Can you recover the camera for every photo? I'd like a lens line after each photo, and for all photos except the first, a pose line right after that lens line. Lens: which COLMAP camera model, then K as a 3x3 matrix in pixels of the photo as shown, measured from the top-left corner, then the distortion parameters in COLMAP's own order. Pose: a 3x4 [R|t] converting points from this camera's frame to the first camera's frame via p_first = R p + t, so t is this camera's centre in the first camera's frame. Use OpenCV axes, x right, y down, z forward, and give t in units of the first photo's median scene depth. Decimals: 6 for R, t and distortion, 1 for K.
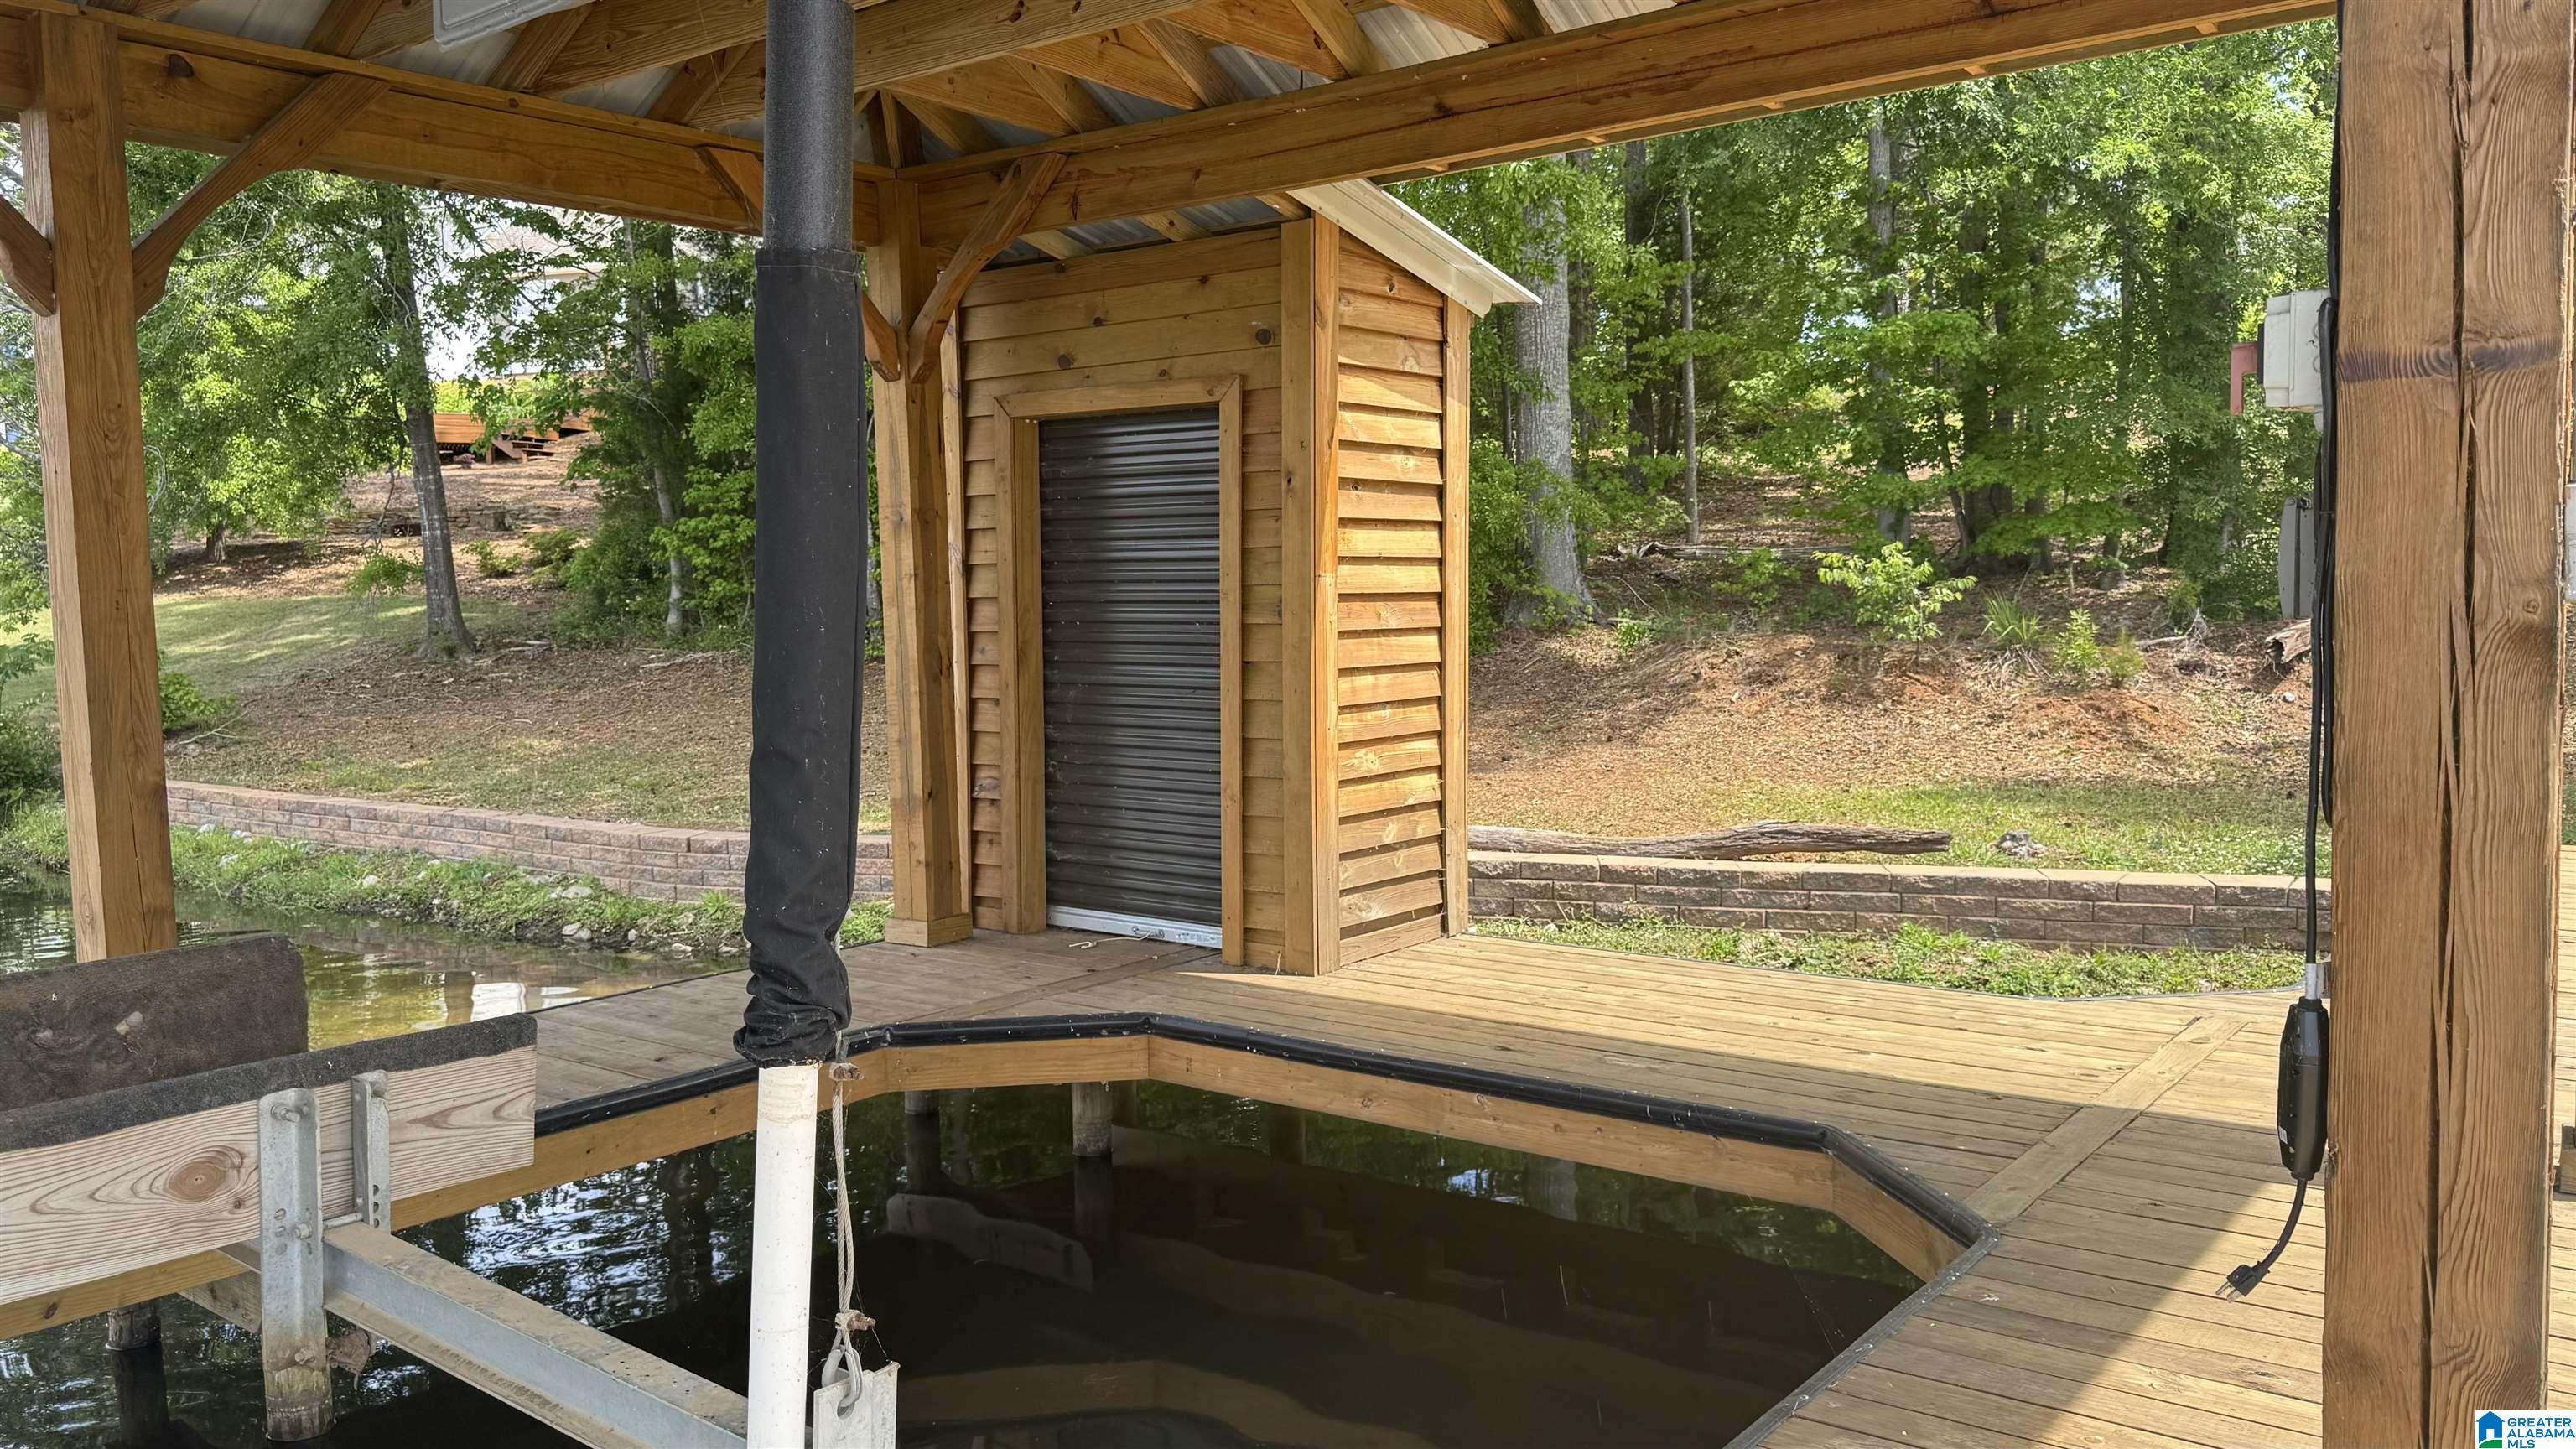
lens RADIAL K [[1945.9, 0, 1272.9], [0, 1945.9, 715.6], [0, 0, 1]] dist [0.079761, -0.113361]
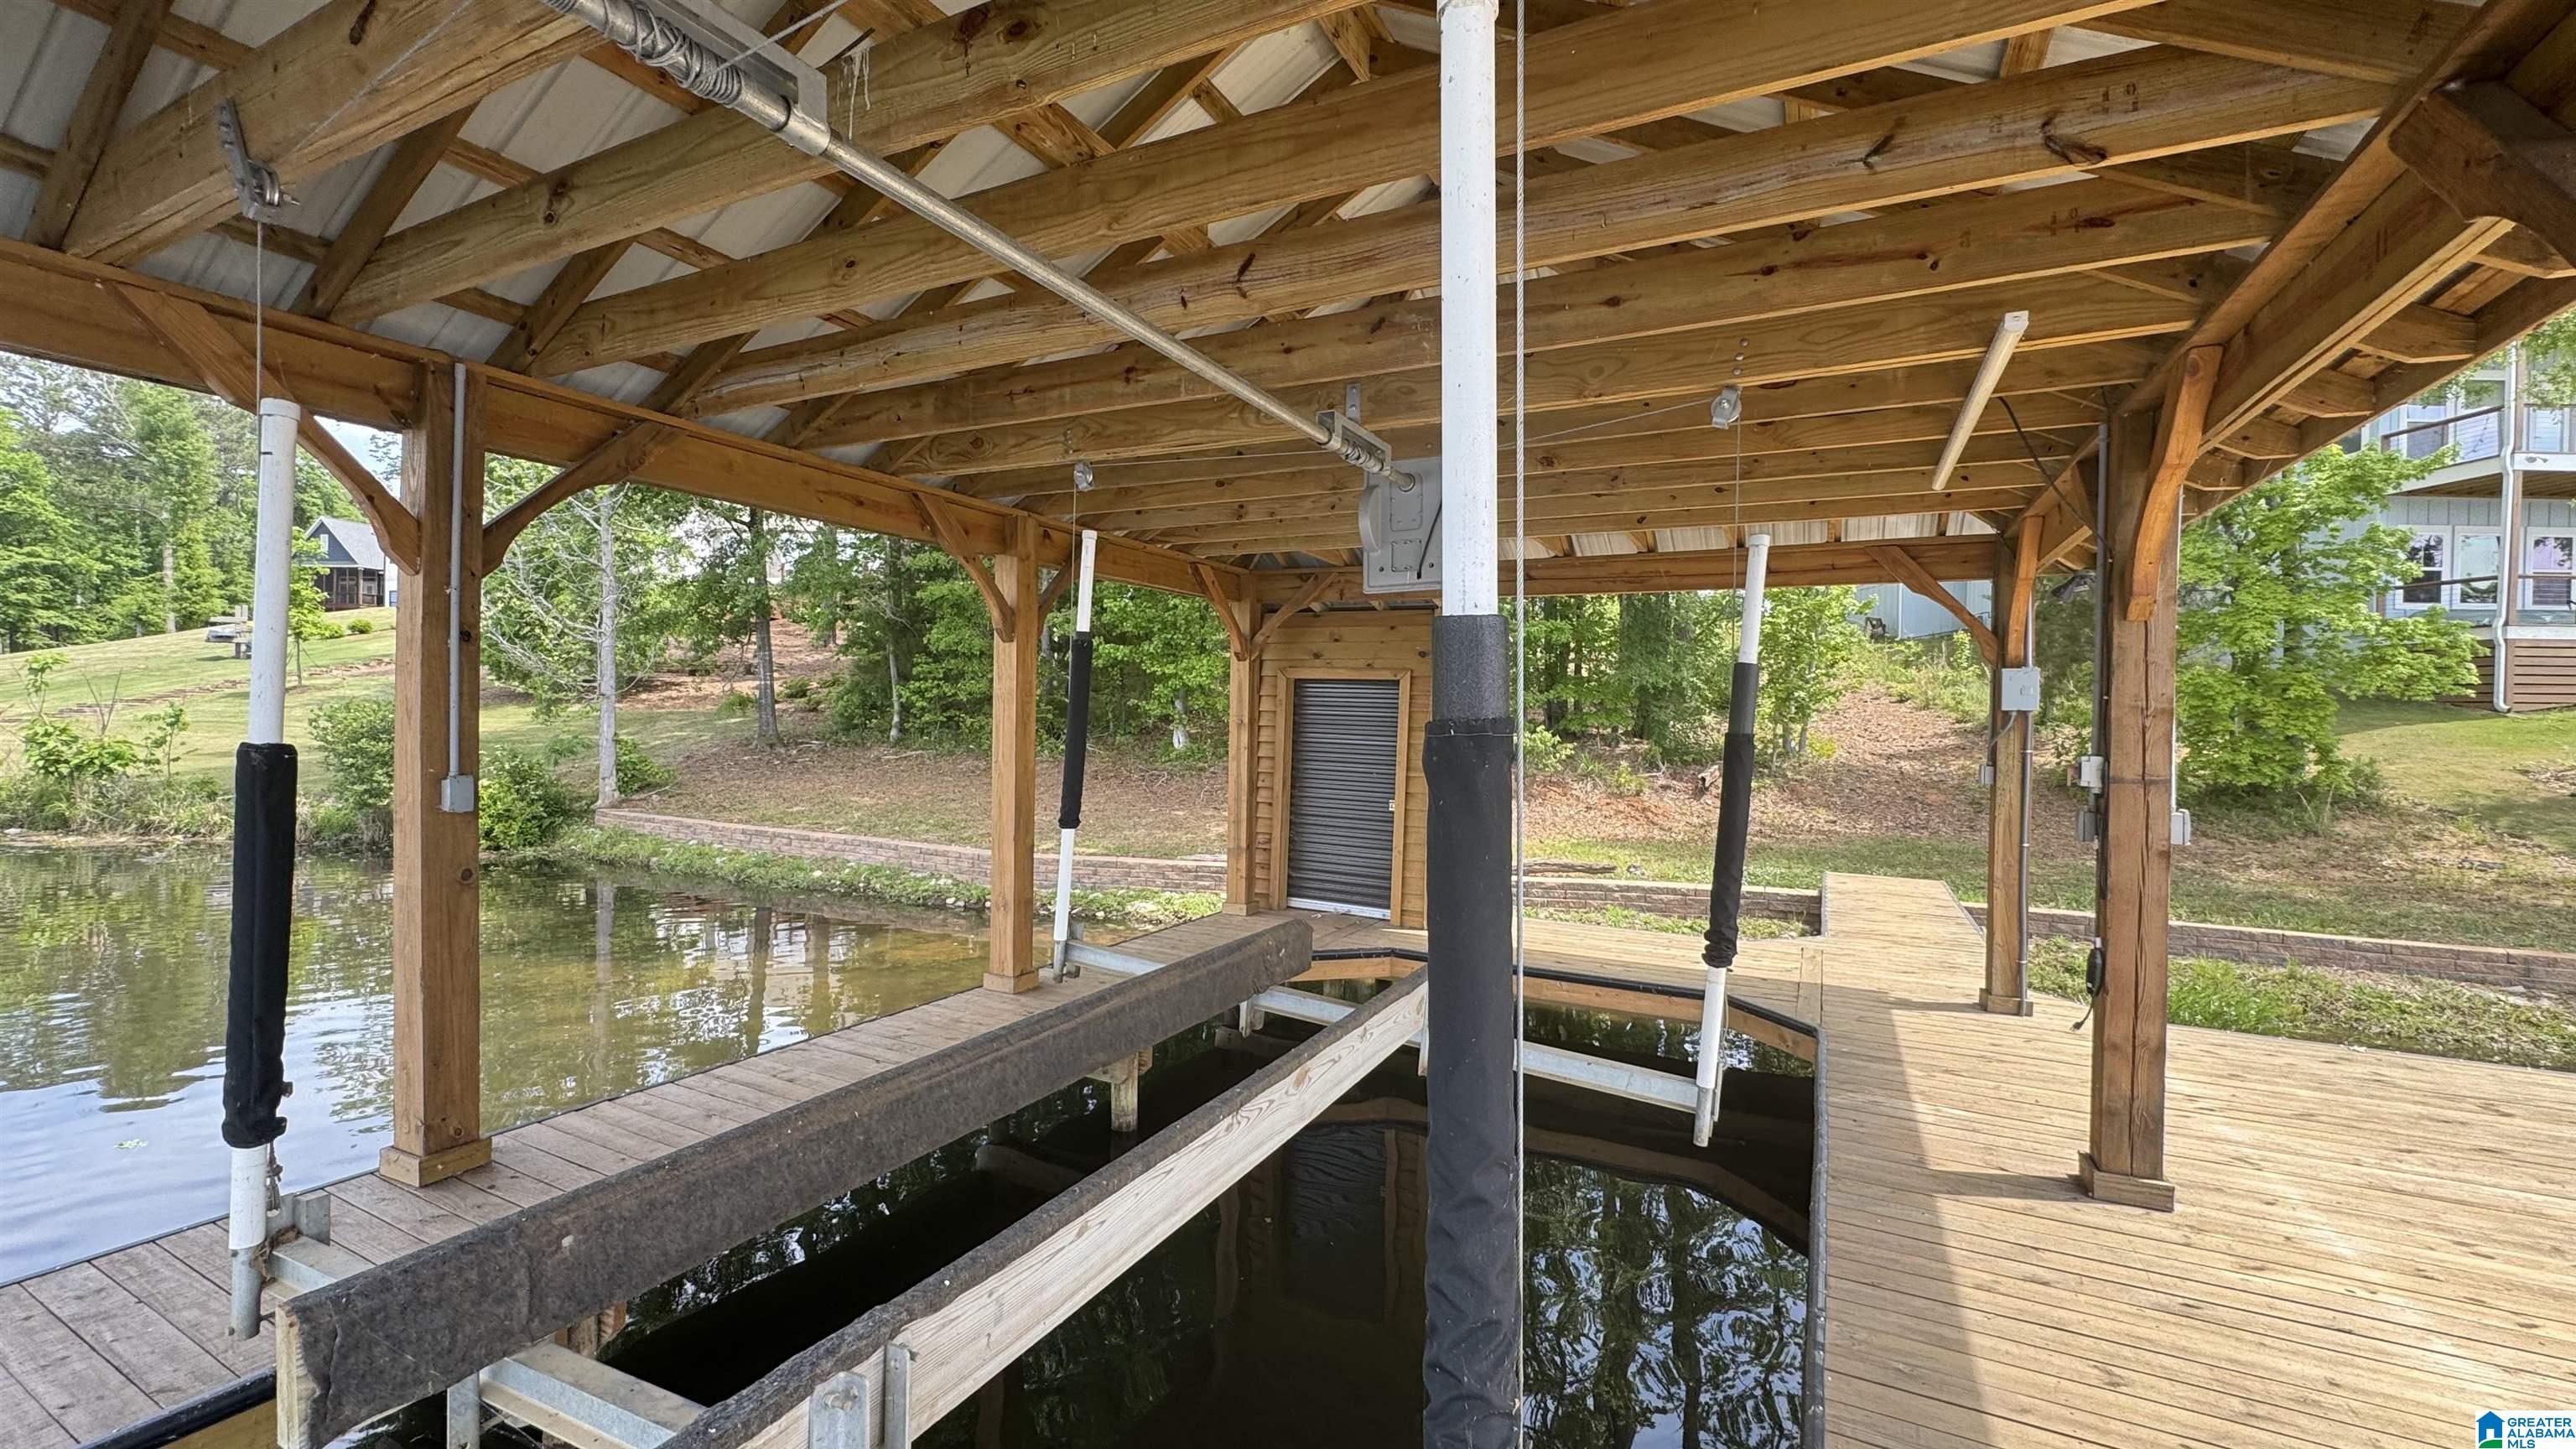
lens RADIAL K [[1025.0, 0, 1281.7], [0, 1025.0, 727.4], [0, 0, 1]] dist [-0.004904, 0.000721]
pose [[0.984023, 0.037556, 0.174033, -0.264622], [-0.028330, 0.998073, -0.055199, -0.024157], [-0.175770, 0.049386, 0.983192, -0.120791]]
